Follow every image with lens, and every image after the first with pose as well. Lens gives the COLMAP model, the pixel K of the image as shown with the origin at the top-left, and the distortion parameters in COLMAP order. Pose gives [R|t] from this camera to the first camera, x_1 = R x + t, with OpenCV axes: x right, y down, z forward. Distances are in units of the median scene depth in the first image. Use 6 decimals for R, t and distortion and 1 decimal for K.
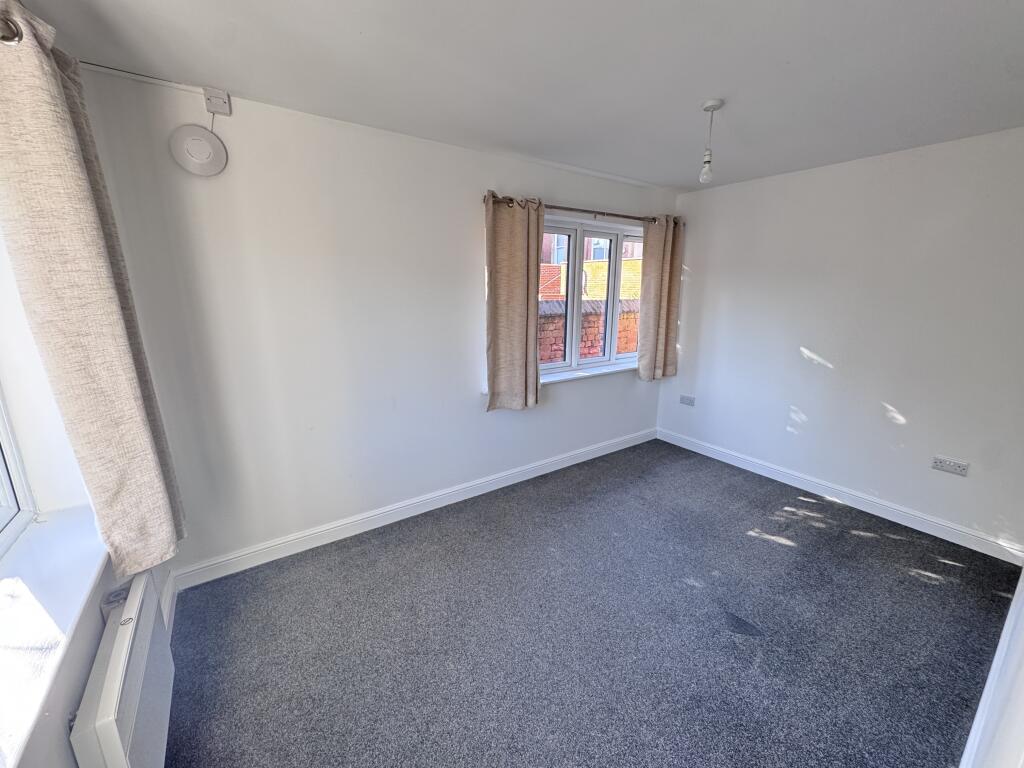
lens RADIAL K [[407.9, 0, 515.9], [0, 407.9, 383.3], [0, 0, 1]] dist [-0.002799, -0.000016]
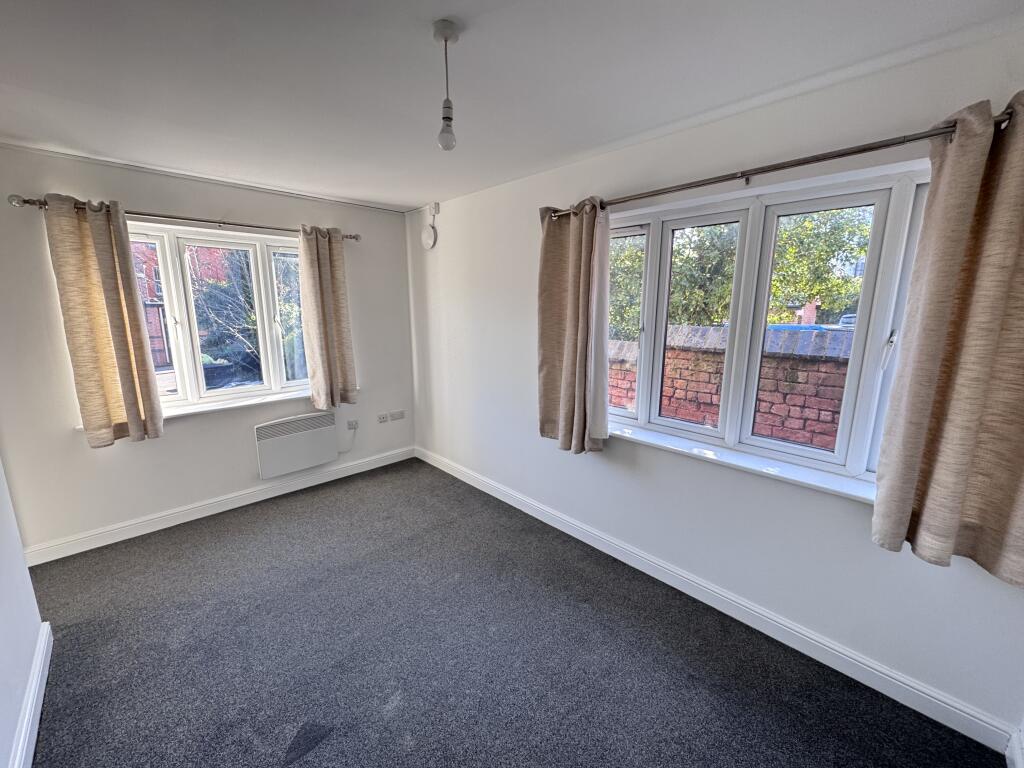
lens RADIAL K [[407.9, 0, 510.8], [0, 407.9, 378.0], [0, 0, 1]] dist [-0.002799, -0.000016]
pose [[0.154656, 0.178357, -0.971736, 0.826079], [-0.228980, 0.963259, 0.140358, -0.179984], [0.961067, 0.200801, 0.189814, 0.728700]]
